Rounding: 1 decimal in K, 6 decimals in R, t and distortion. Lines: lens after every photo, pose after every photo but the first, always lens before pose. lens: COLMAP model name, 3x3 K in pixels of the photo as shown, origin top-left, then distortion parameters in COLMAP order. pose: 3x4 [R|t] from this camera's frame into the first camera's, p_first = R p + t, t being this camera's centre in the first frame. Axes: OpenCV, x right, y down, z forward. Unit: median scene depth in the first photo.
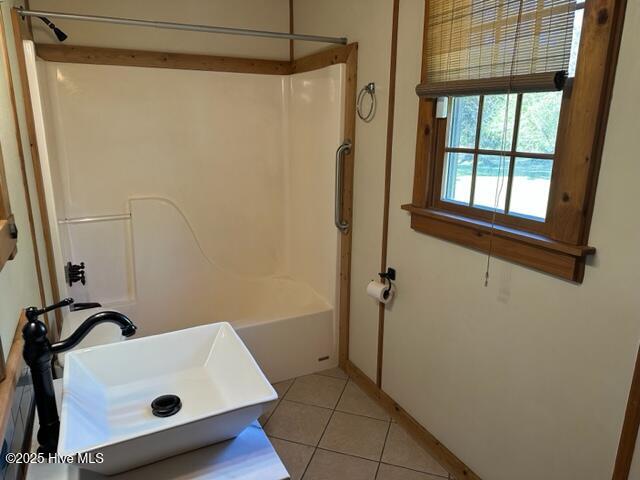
lens RADIAL K [[444.7, 0, 315.8], [0, 444.7, 242.3], [0, 0, 1]] dist [0.054942, -0.061948]
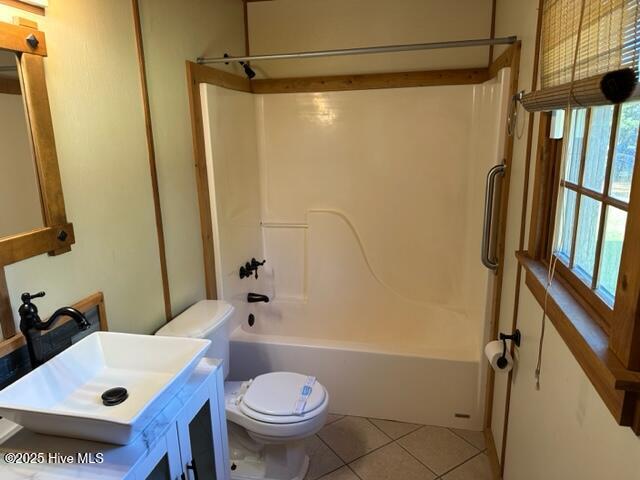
lens RADIAL K [[444.7, 0, 317.6], [0, 444.7, 235.8], [0, 0, 1]] dist [0.054942, -0.061948]
pose [[0.770602, 0.117020, -0.626482, 0.367259], [-0.131918, 0.990997, 0.022842, -0.073703], [0.623515, 0.065042, 0.779101, 0.178453]]
